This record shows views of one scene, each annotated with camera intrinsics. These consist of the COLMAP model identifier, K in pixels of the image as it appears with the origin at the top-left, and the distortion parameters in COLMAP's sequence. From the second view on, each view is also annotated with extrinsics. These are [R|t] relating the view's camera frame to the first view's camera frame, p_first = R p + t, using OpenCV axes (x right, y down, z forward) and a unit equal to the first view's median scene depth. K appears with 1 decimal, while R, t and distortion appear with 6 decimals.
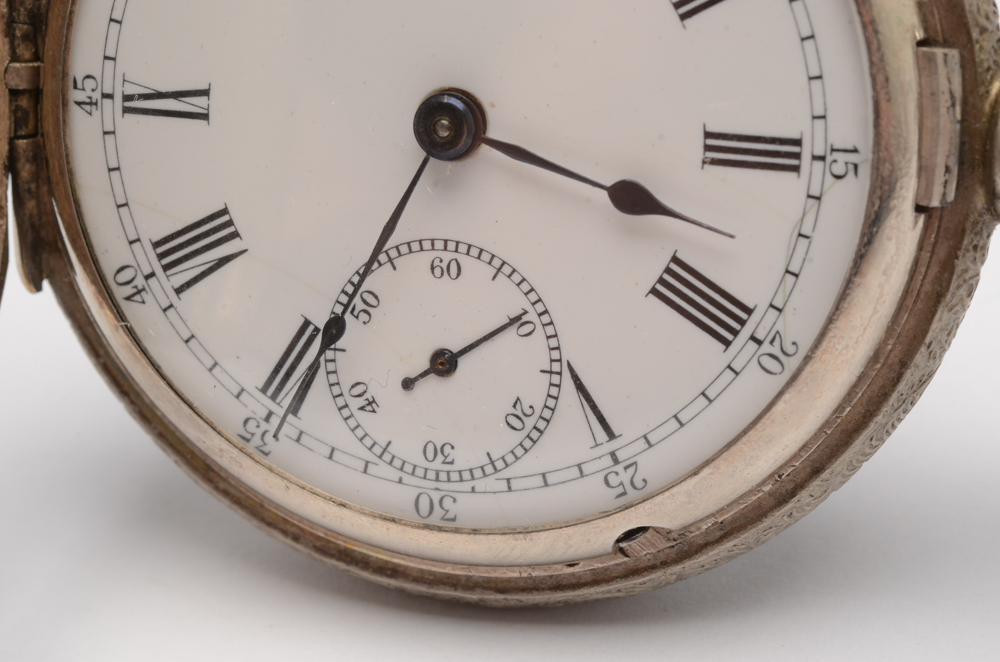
lens RADIAL K [[2867.0, 0, 501.3], [0, 2867.0, 352.2], [0, 0, 1]] dist [-0.129659, 0.813618]
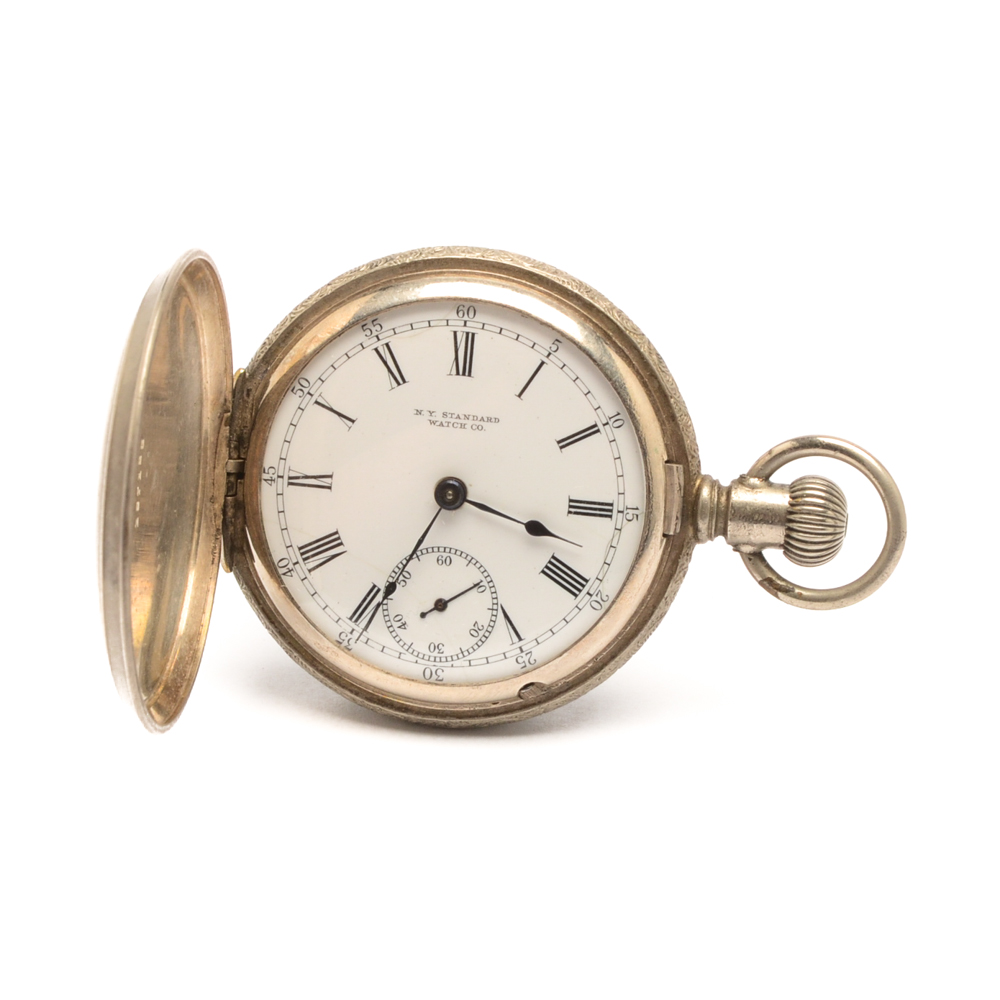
lens RADIAL K [[4119.6, 0, 500.0], [0, 4119.6, 500.0], [0, 0, 1]] dist [-0.063642, -0.420759]
pose [[0.982050, 0.024806, 0.186984, -0.561437], [-0.006222, 0.995036, -0.099326, 0.233996], [-0.188520, 0.096380, 0.977329, -2.048798]]
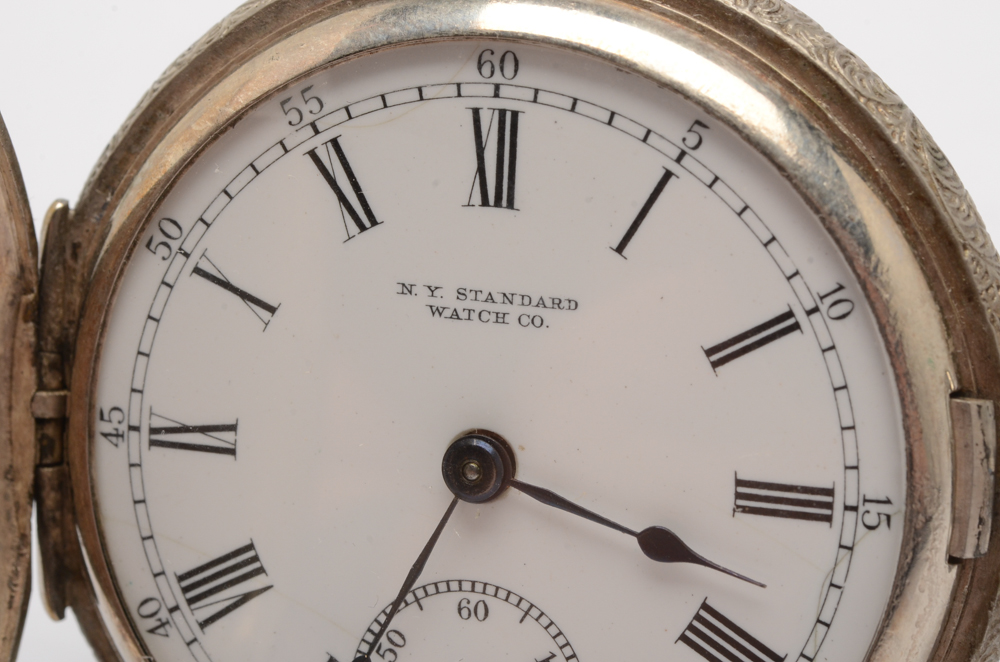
lens RADIAL K [[2867.0, 0, 501.3], [0, 2867.0, 352.2], [0, 0, 1]] dist [-0.129659, 0.813618]
pose [[0.999930, 0.009246, -0.007433, -0.003117], [-0.009737, 0.997566, -0.069046, -0.050079], [0.006776, 0.069114, 0.997586, 0.007362]]
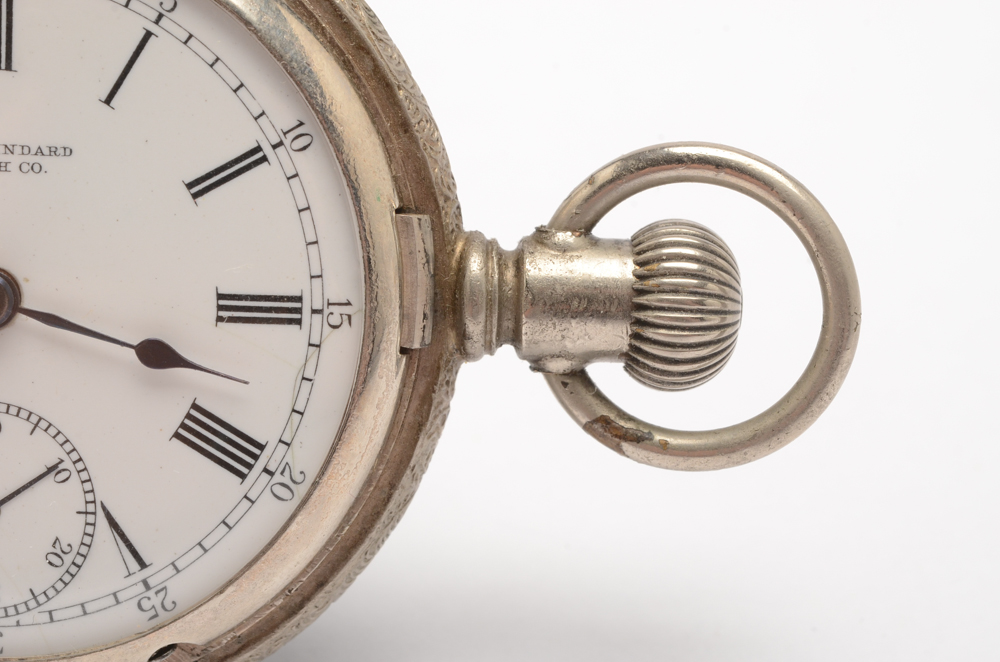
lens RADIAL K [[2867.0, 0, 501.3], [0, 2867.0, 352.2], [0, 0, 1]] dist [-0.129659, 0.813618]
pose [[0.957374, -0.044243, 0.285442, -0.146280], [0.069035, 0.994609, -0.077380, 0.042838], [-0.280480, 0.093788, 0.955267, -0.134237]]
